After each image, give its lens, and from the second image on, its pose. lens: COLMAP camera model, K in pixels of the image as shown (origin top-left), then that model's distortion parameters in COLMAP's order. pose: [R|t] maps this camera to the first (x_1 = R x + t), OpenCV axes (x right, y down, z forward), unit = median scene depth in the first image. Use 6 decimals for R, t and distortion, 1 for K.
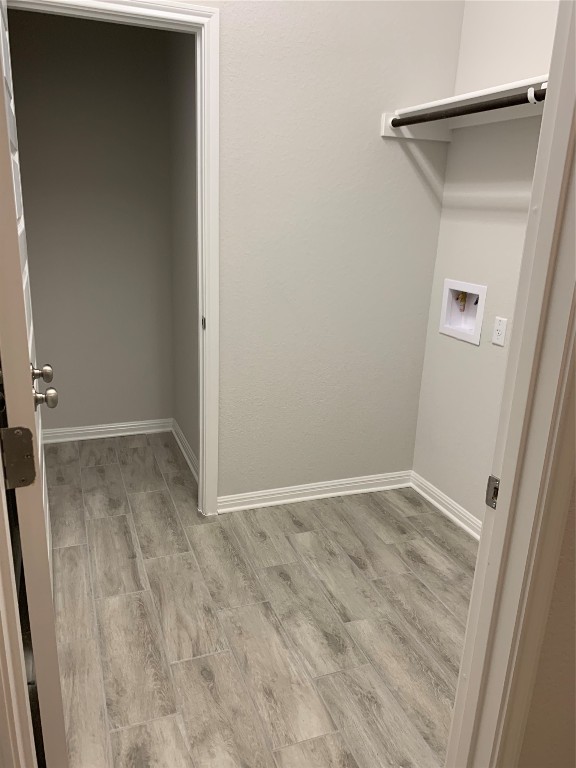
lens RADIAL K [[589.7, 0, 285.4], [0, 589.7, 388.2], [0, 0, 1]] dist [-0.011356, -0.009983]
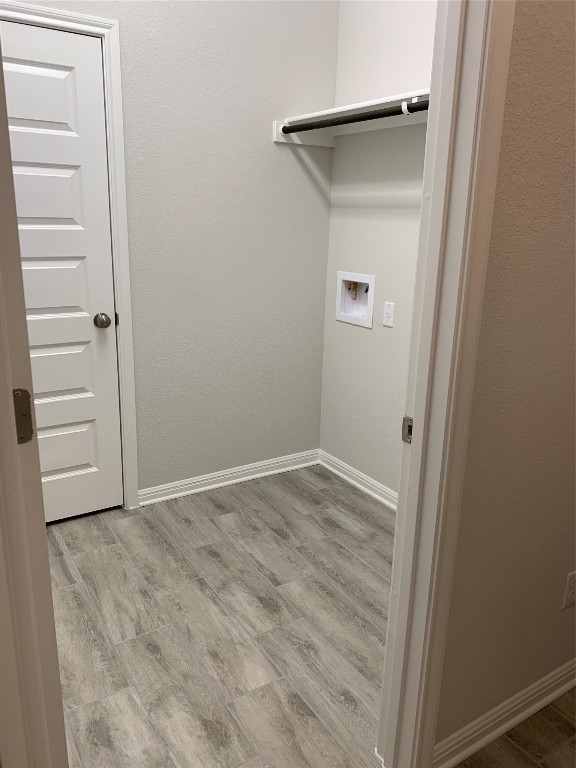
lens RADIAL K [[589.7, 0, 288.5], [0, 589.7, 379.5], [0, 0, 1]] dist [-0.011356, -0.009983]
pose [[0.978596, -0.065651, 0.195040, -0.058827], [0.070576, 0.997337, -0.018405, 0.038541], [-0.193312, 0.031776, 0.980623, -0.073367]]
